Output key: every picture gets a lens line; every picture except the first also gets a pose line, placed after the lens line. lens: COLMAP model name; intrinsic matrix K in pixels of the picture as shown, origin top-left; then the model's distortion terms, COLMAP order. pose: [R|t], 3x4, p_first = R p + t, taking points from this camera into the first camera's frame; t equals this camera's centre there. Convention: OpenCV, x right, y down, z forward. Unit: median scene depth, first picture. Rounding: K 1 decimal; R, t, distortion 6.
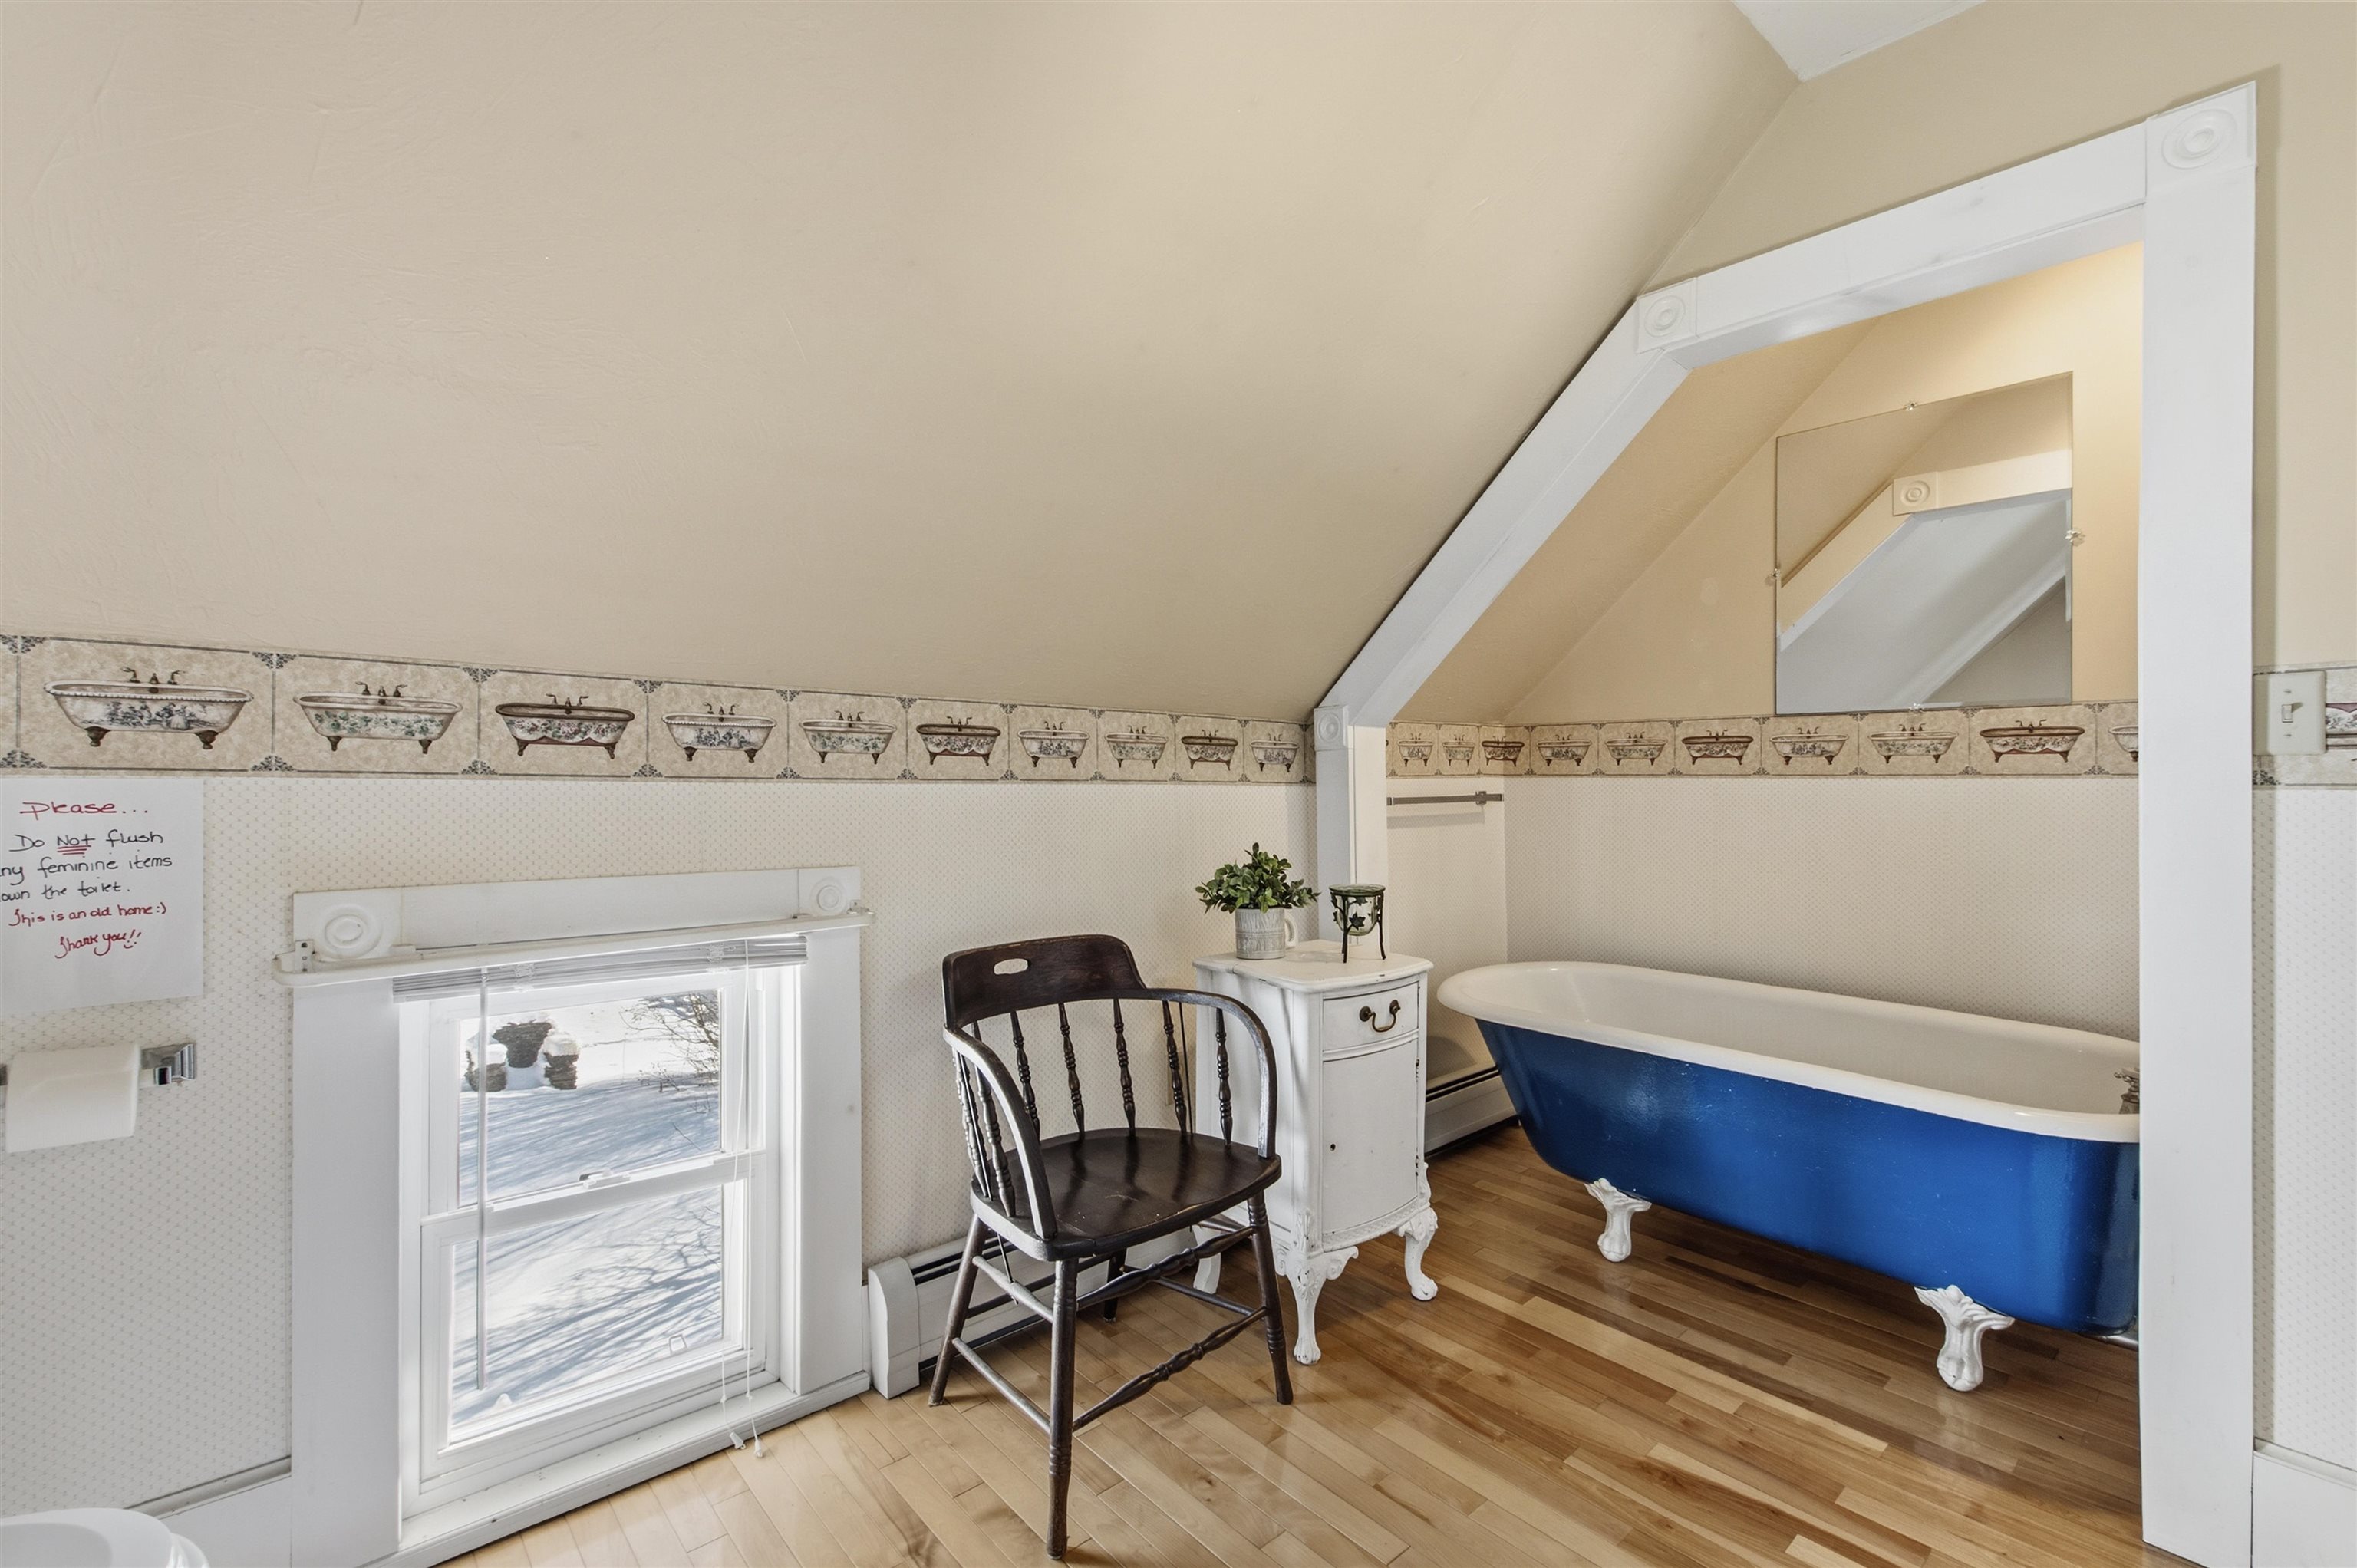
lens RADIAL K [[1024.8, 0, 1181.1], [0, 1024.8, 791.6], [0, 0, 1]] dist [0.002092, -0.000345]
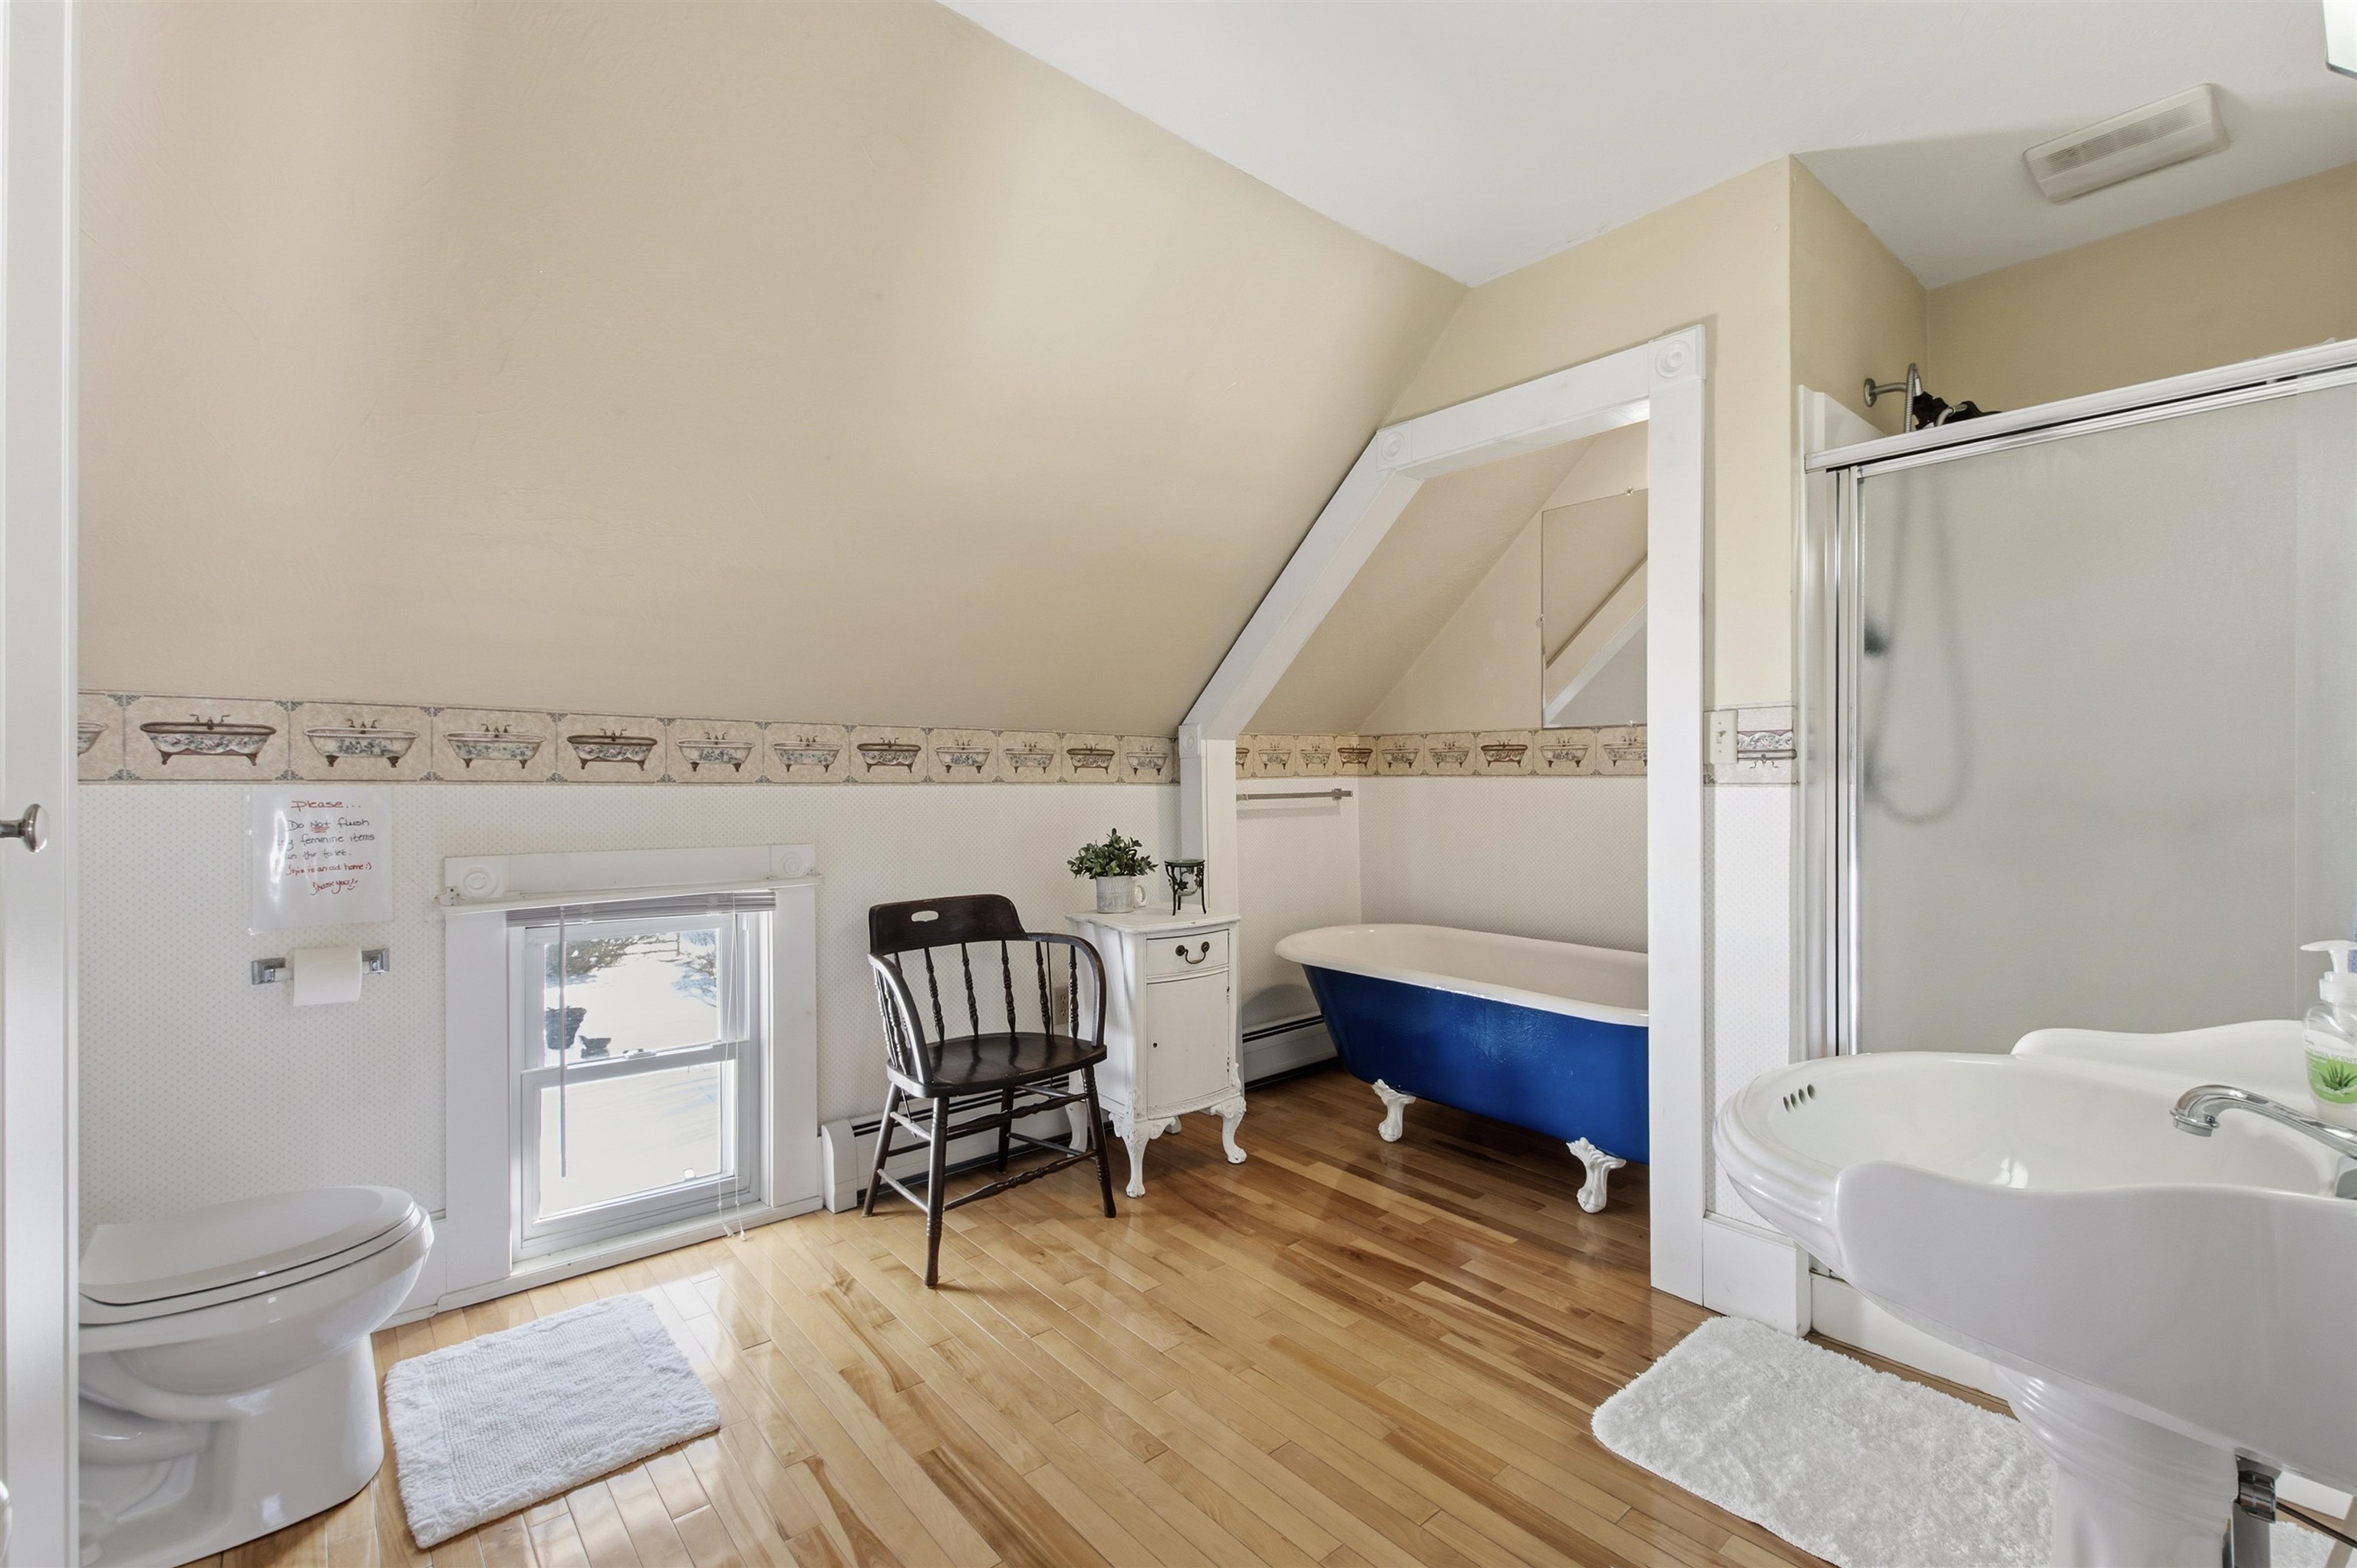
lens RADIAL K [[1024.1, 0, 1185.1], [0, 1024.1, 791.8], [0, 0, 1]] dist [0.003993, -0.000182]
pose [[0.999807, -0.004346, -0.019185, 0.216975], [0.004401, 0.999986, 0.002854, -0.001796], [0.019172, -0.002938, 0.999812, -0.393023]]
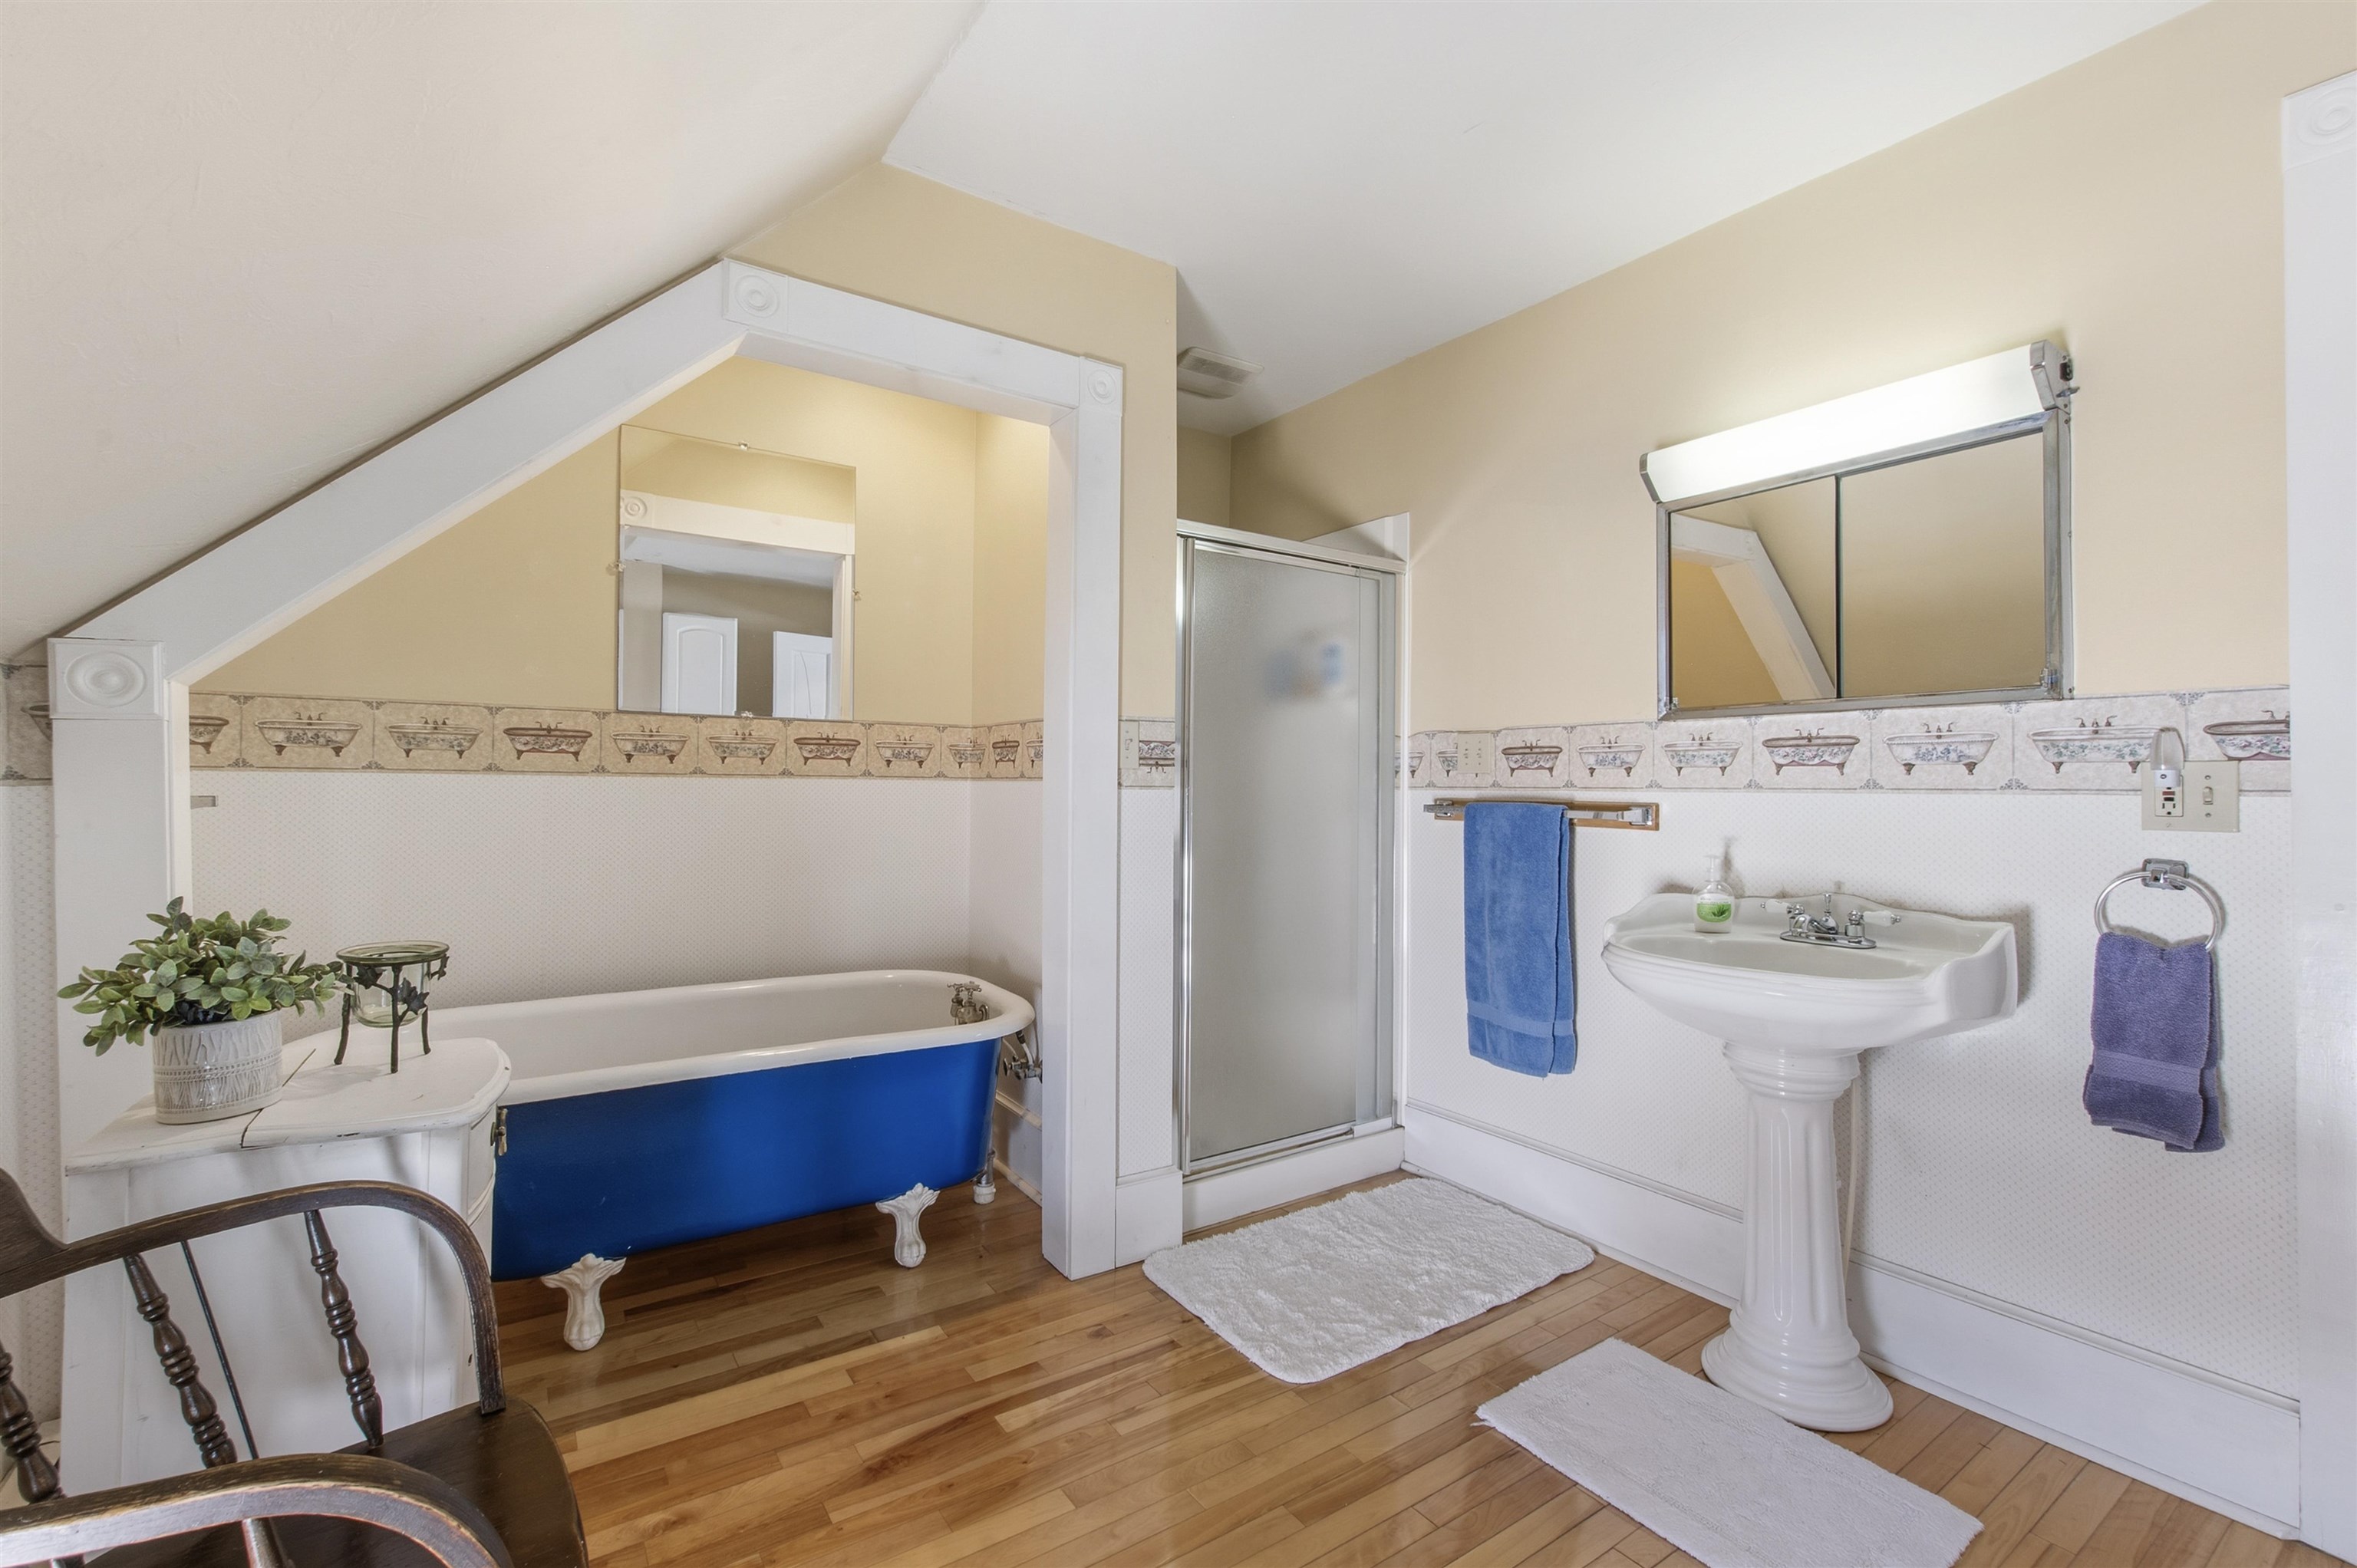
lens RADIAL K [[1027.0, 0, 1183.7], [0, 1027.0, 780.9], [0, 0, 1]] dist [0.003243, 0.000378]
pose [[0.126322, 0.002370, 0.991986, -0.424814], [0.001172, 0.999996, -0.002538, -0.008044], [-0.991989, 0.001483, 0.126319, 0.480949]]
